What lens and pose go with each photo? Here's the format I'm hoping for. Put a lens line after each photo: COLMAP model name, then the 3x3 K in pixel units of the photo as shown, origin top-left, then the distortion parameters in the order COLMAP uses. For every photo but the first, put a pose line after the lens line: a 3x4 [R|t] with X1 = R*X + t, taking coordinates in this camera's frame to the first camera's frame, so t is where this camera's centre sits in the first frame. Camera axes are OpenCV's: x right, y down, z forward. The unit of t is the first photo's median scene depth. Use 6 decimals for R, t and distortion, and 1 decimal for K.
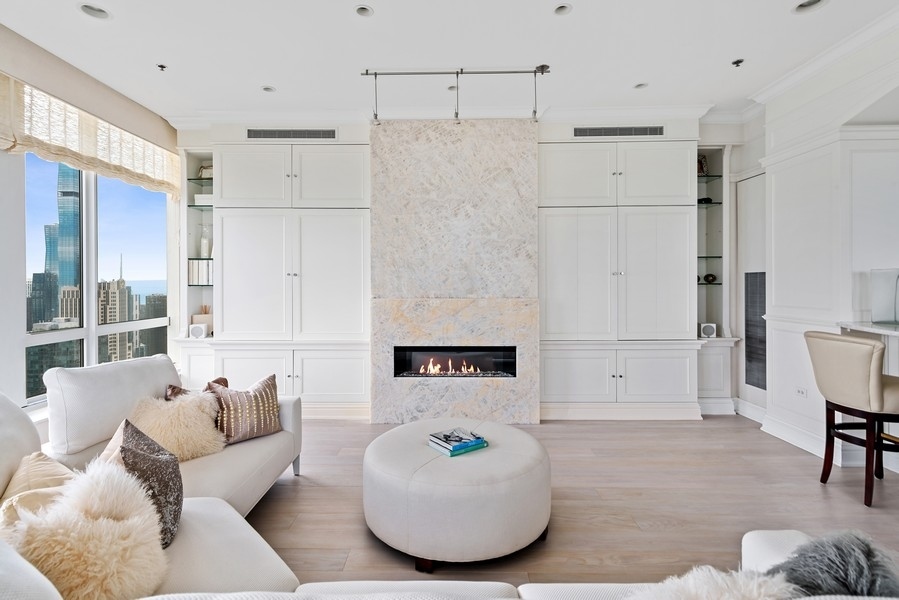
lens RADIAL K [[443.7, 0, 442.0], [0, 443.7, 284.2], [0, 0, 1]] dist [0.011691, 0.000078]
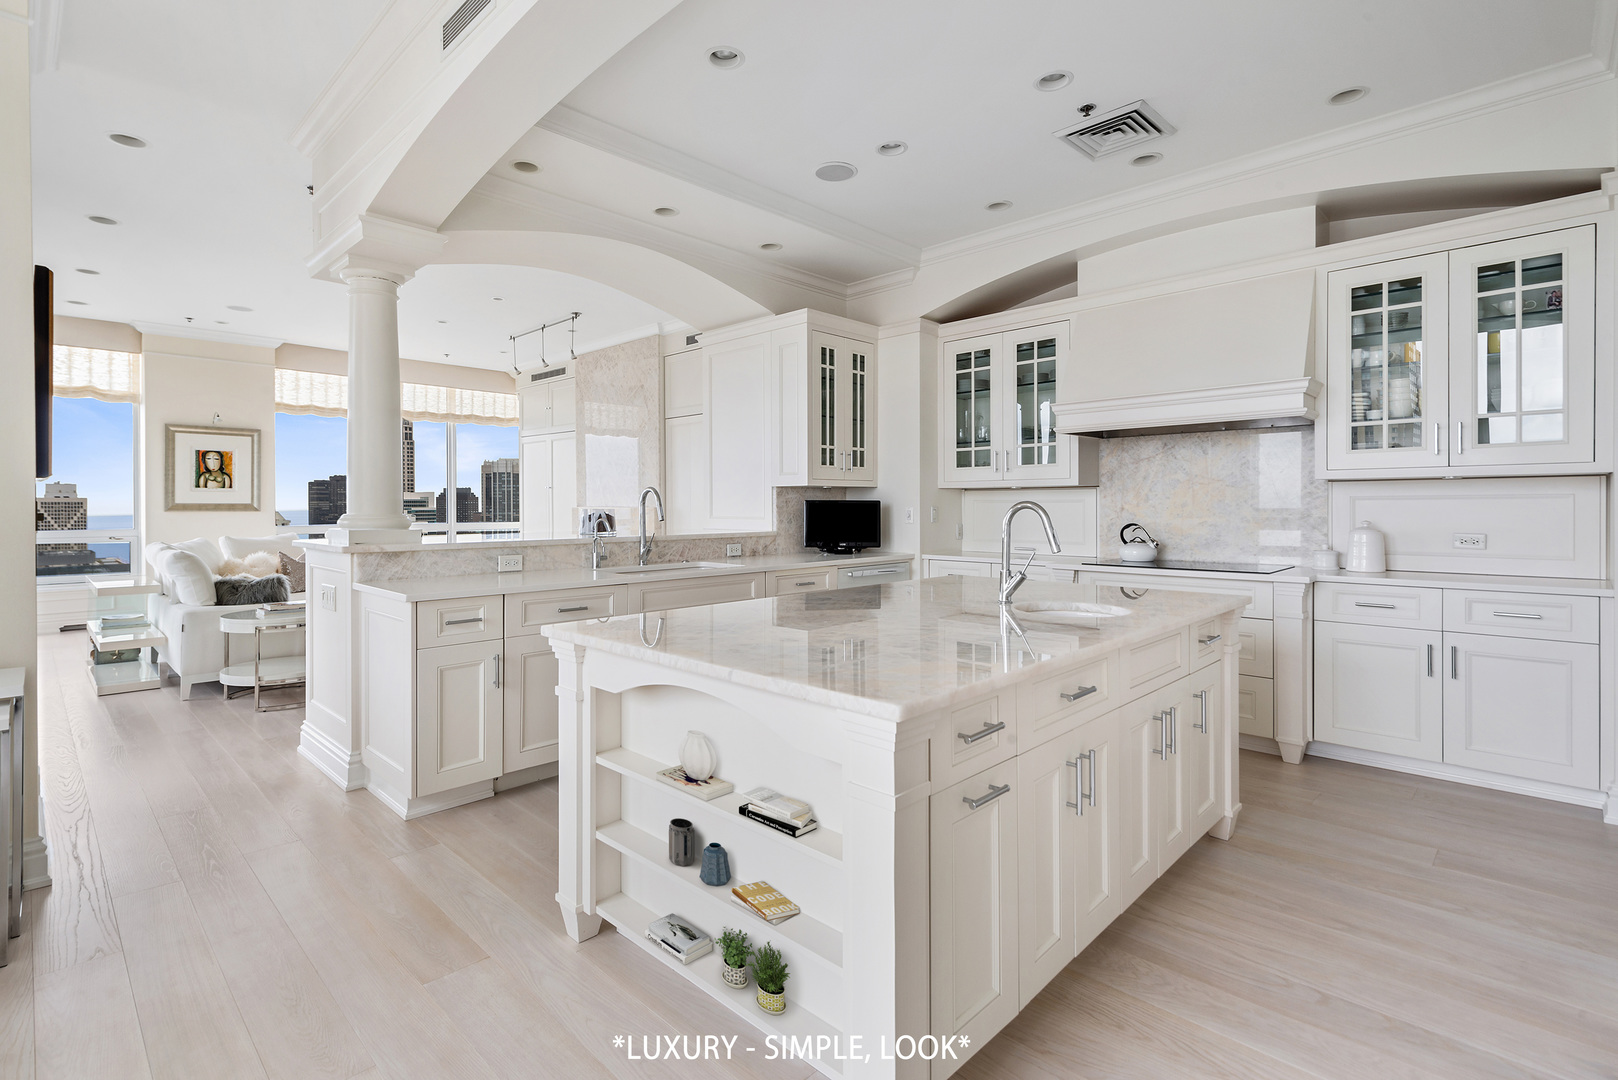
lens RADIAL K [[769.0, 0, 800.2], [0, 769.0, 509.9], [0, 0, 1]] dist [0.001161, -0.000809]
pose [[0.721926, 0.007263, -0.691932, 1.712732], [-0.001918, 0.999962, 0.008495, 0.021691], [0.691967, -0.004806, 0.721913, -0.067911]]
